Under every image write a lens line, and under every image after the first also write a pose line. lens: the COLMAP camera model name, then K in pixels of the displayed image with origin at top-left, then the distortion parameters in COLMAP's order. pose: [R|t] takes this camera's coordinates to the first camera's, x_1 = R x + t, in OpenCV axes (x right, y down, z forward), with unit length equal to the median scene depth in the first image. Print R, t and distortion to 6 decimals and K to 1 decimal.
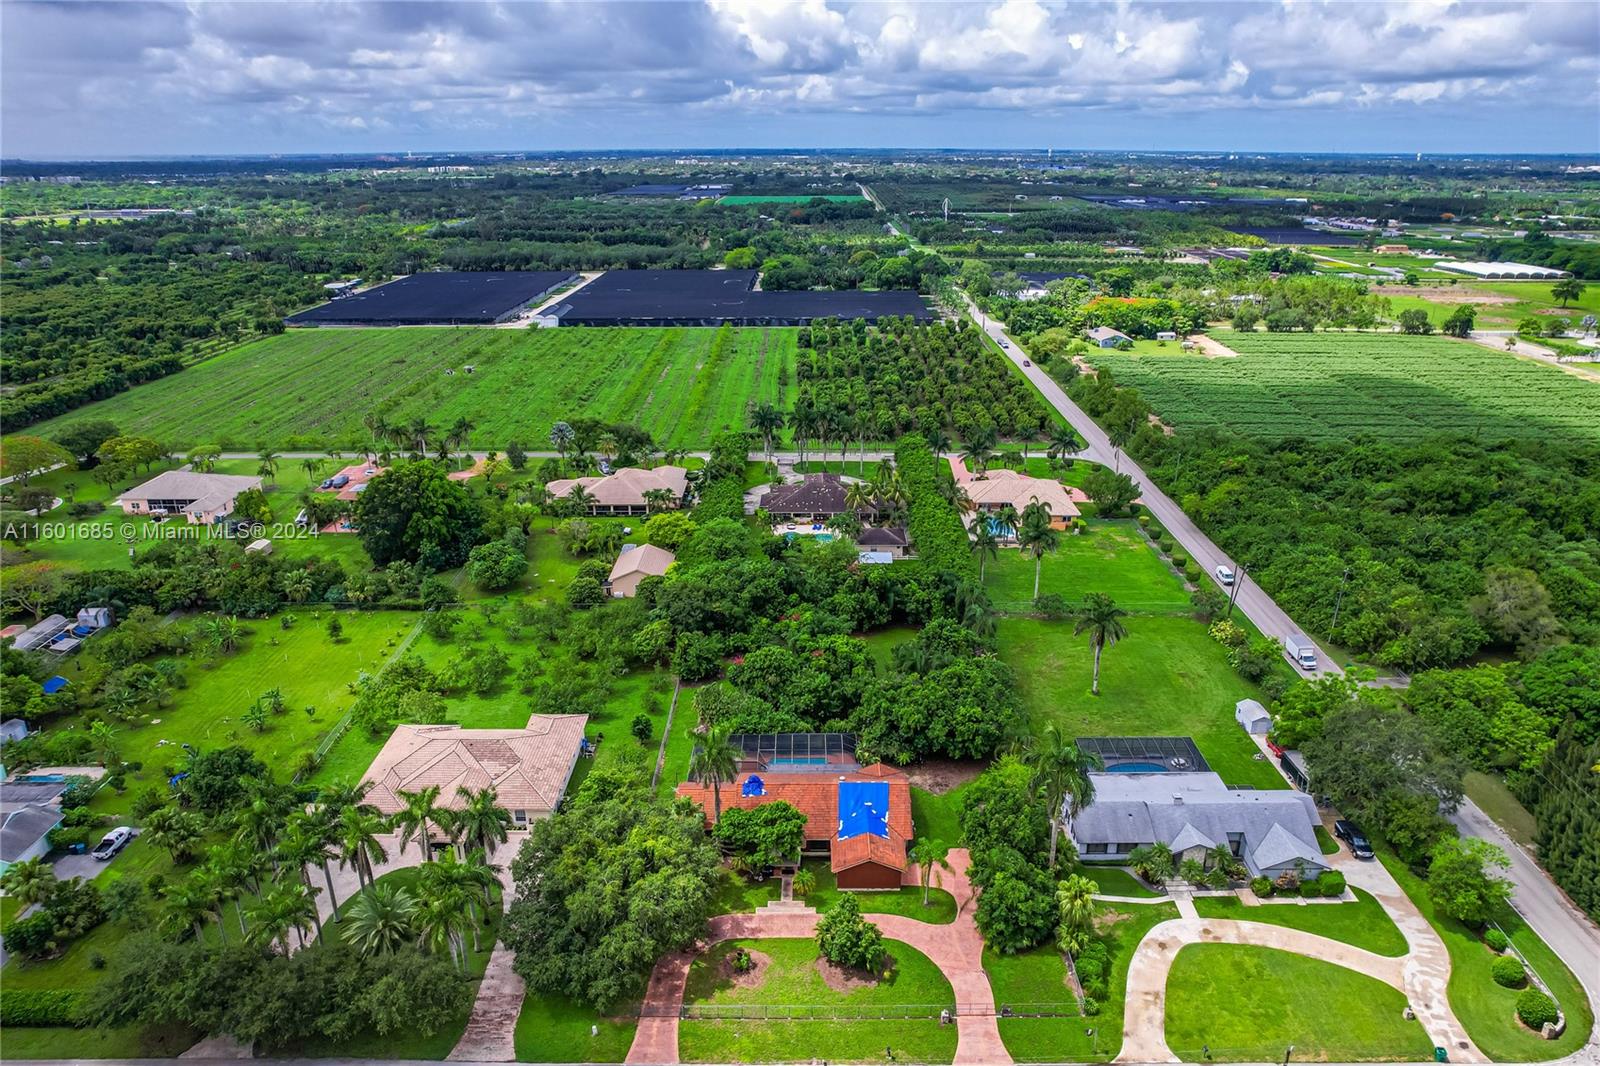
lens RADIAL K [[1042.5, 0, 800.6], [0, 1042.5, 624.1], [0, 0, 1]] dist [-0.074774, 0.051019]
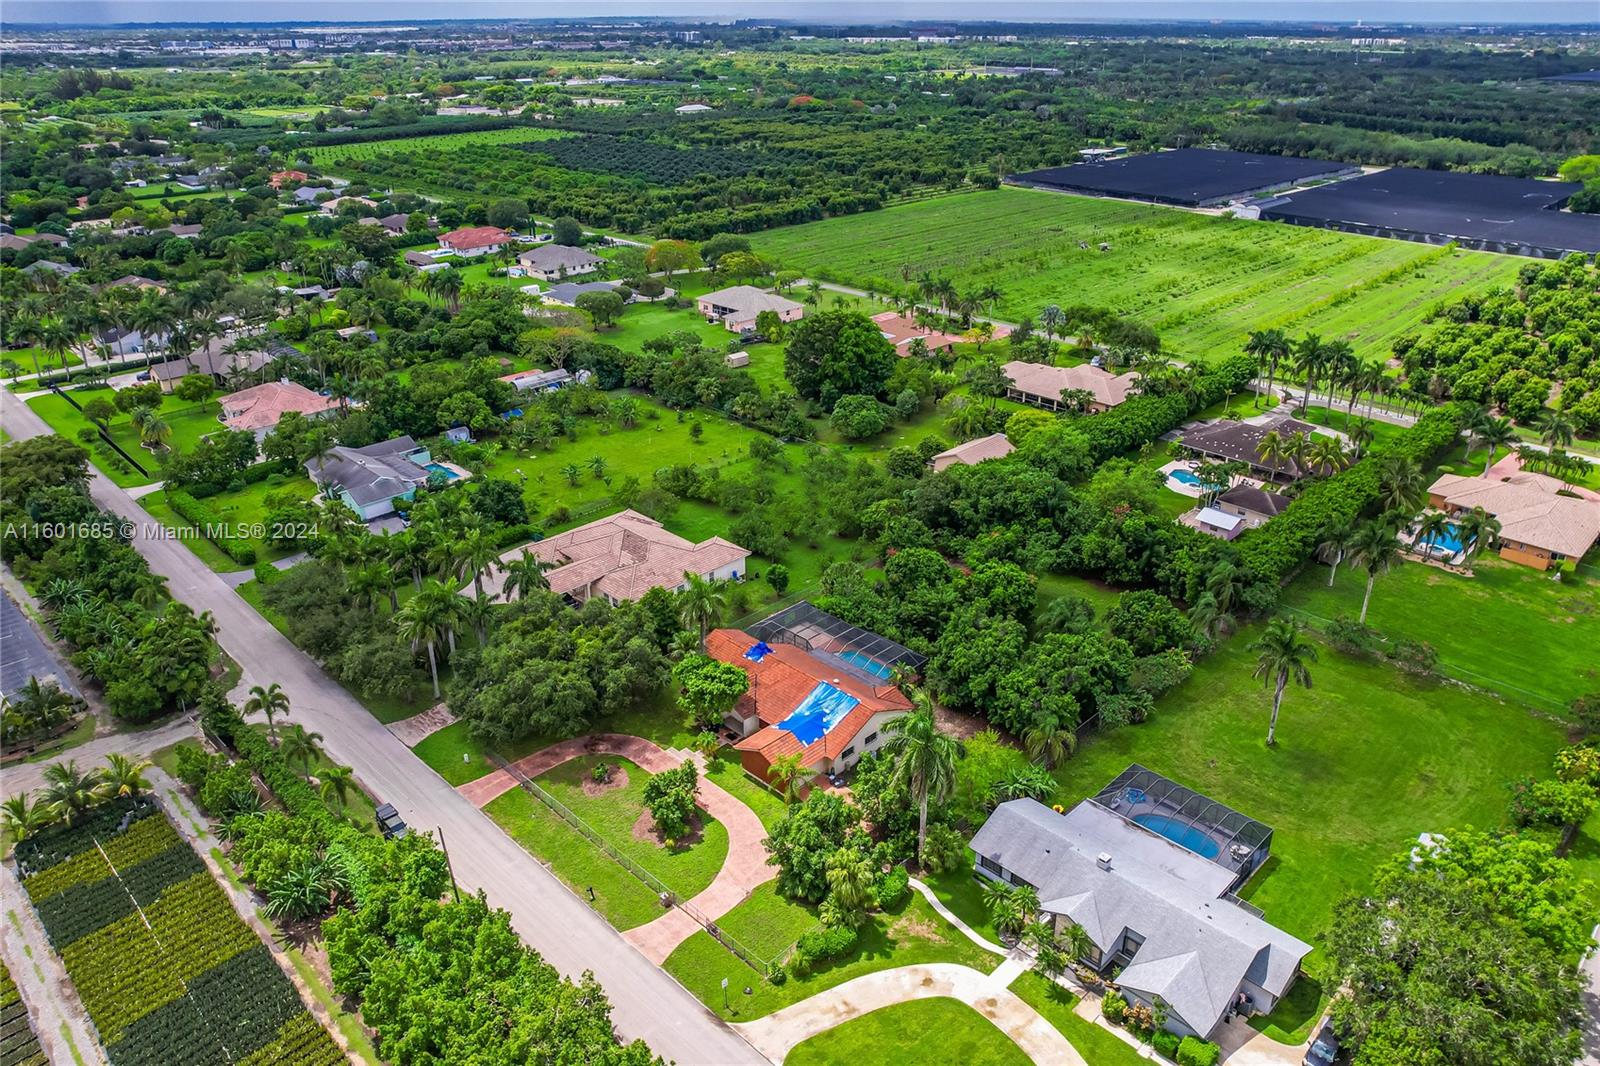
lens RADIAL K [[1104.5, 0, 800.0], [0, 1104.5, 533.0], [0, 0, 1]] dist [-0.080063, 0.047305]
pose [[0.711319, 0.299877, -0.635688, 0.665477], [-0.292539, 0.948672, 0.120179, -0.101106], [0.639098, 0.100478, 0.762534, 0.197913]]
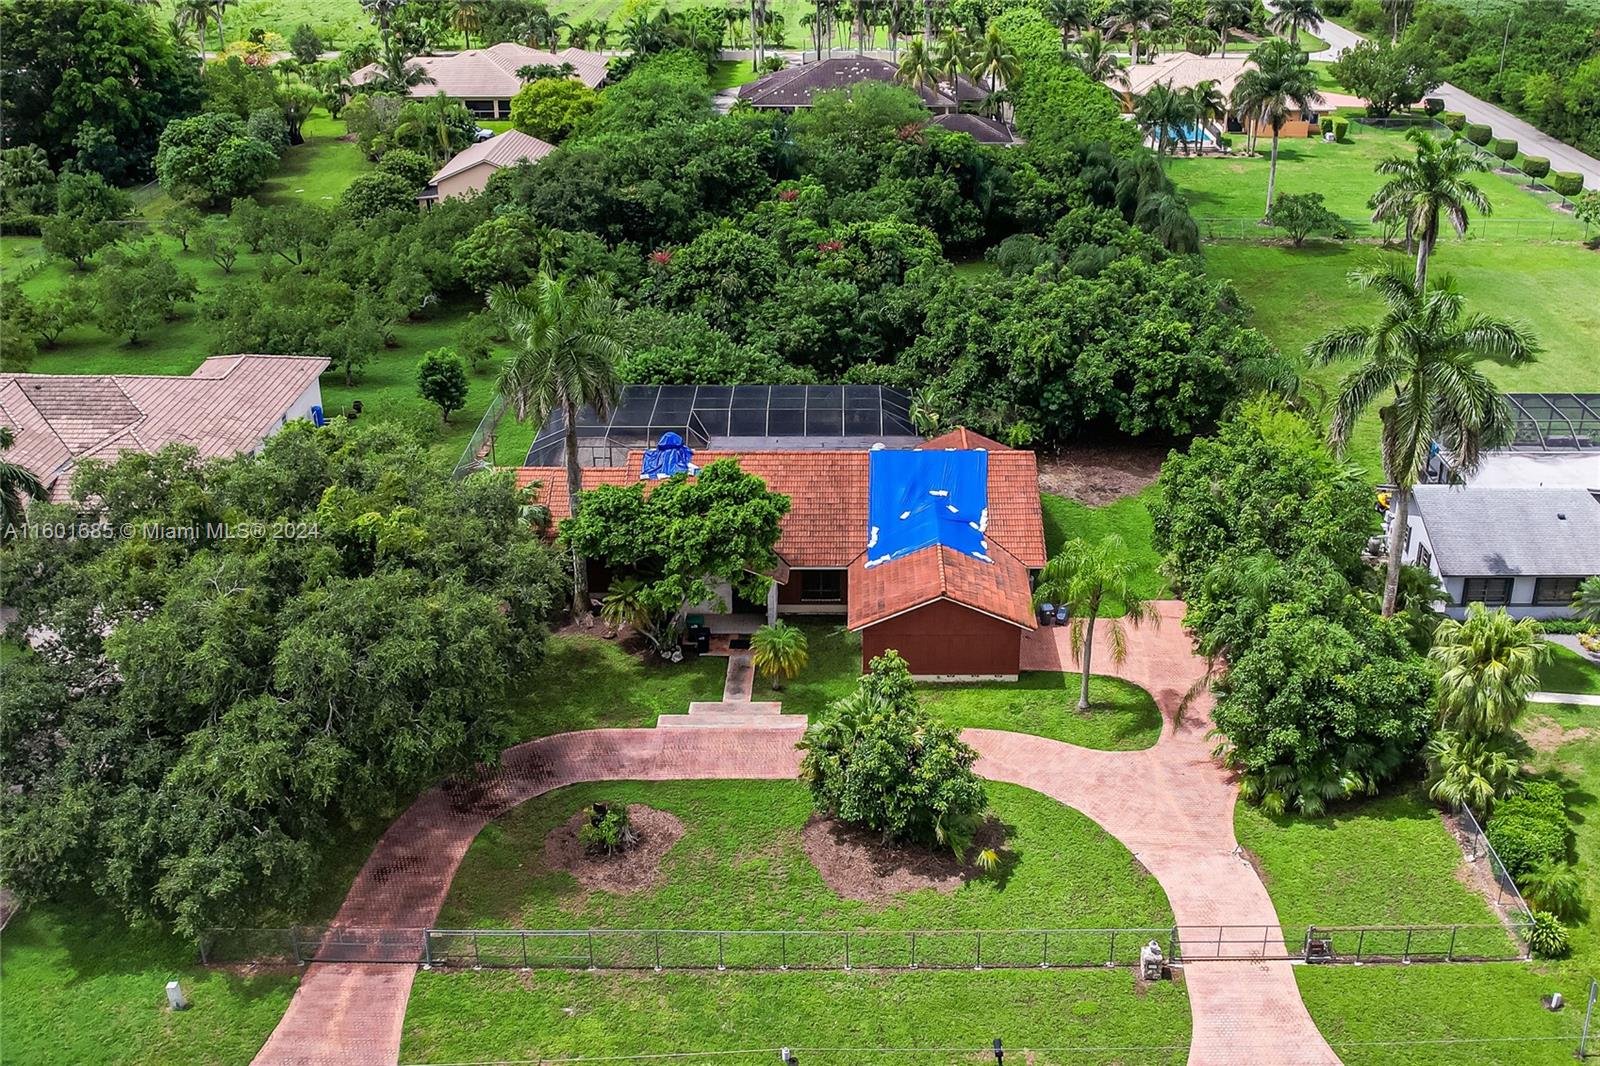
lens RADIAL K [[1546.8, 0, 844.8], [0, 1546.8, 530.0], [0, 0, 1]] dist [-0.060597, -0.000701]
pose [[0.999990, 0.000967, 0.004391, 0.025009], [-0.001047, 0.999836, 0.018095, 0.182666], [-0.004372, -0.018099, 0.999827, 0.386747]]
